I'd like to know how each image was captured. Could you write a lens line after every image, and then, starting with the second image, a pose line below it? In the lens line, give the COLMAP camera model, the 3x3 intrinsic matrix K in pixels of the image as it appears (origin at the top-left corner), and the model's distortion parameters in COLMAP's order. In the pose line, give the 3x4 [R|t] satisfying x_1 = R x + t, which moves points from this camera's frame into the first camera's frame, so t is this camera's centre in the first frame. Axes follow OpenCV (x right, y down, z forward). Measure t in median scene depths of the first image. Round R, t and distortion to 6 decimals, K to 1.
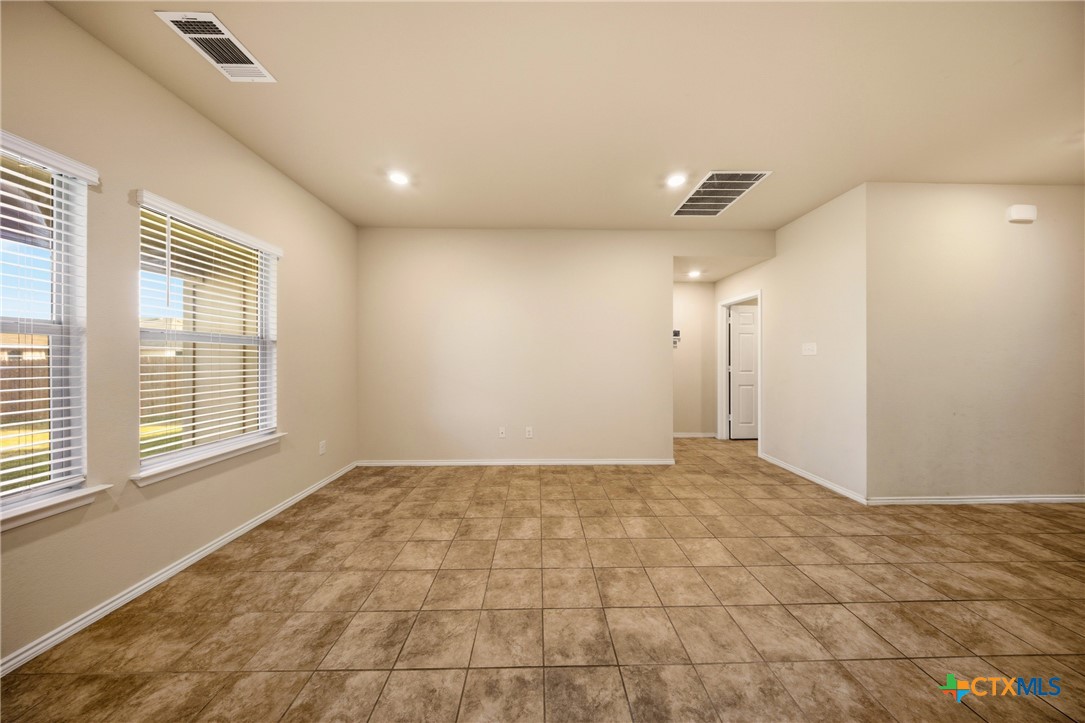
lens RADIAL K [[321.7, 0, 542.5], [0, 321.7, 358.4], [0, 0, 1]] dist [-0.000318, -0.000359]
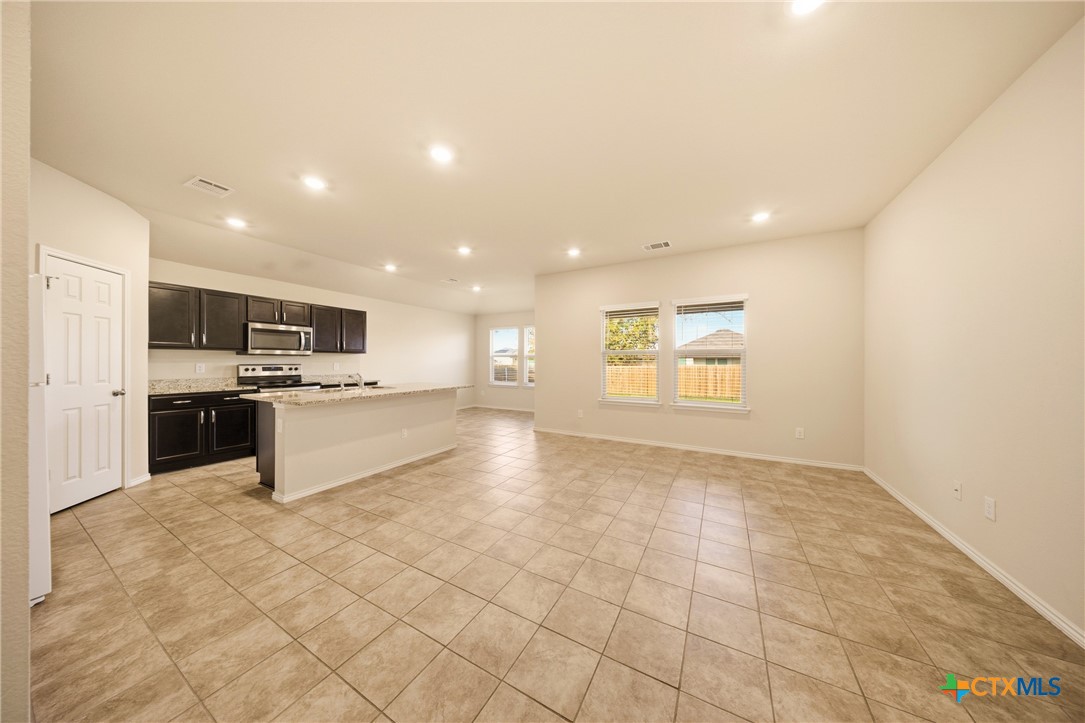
lens RADIAL K [[321.7, 0, 539.0], [0, 321.7, 361.6], [0, 0, 1]] dist [-0.000318, -0.000359]
pose [[-0.514010, -0.001232, -0.857783, 1.303888], [-0.007187, 0.999970, 0.002870, 0.004017], [0.857754, 0.007641, -0.514004, 1.111057]]
